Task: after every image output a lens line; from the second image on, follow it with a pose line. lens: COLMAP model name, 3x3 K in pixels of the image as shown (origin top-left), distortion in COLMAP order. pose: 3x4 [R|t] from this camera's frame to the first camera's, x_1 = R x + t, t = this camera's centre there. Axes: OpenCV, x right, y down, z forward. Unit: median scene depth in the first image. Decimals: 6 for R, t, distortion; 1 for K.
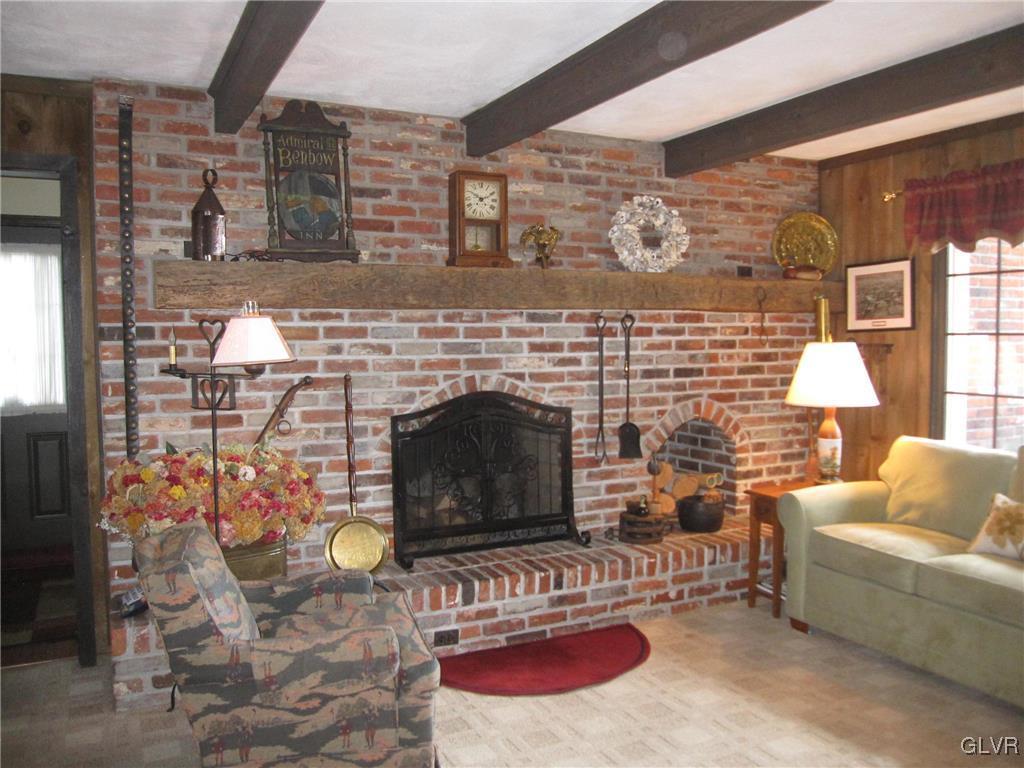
lens RADIAL K [[853.3, 0, 518.5], [0, 853.3, 384.4], [0, 0, 1]] dist [-0.079650, 0.056788]
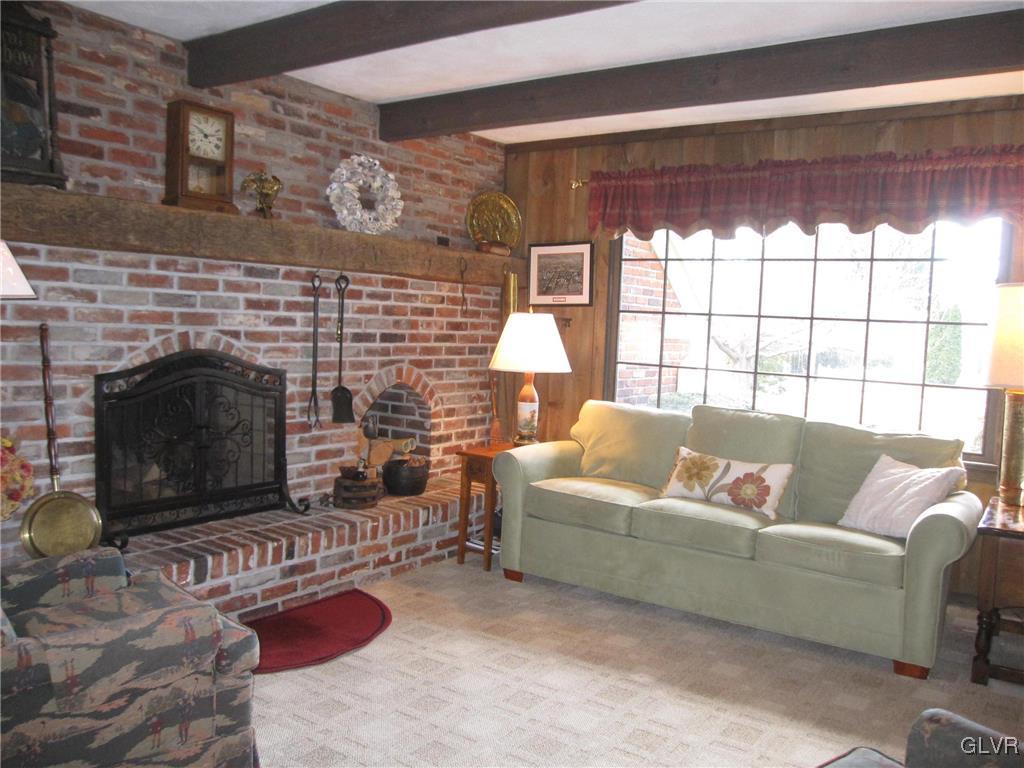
lens RADIAL K [[853.3, 0, 518.5], [0, 853.3, 384.4], [0, 0, 1]] dist [-0.079650, 0.056788]
pose [[0.879425, 0.009121, 0.475949, -0.169956], [-0.020465, 0.999616, 0.018657, 0.021918], [-0.475597, -0.026148, 0.879275, 0.049541]]
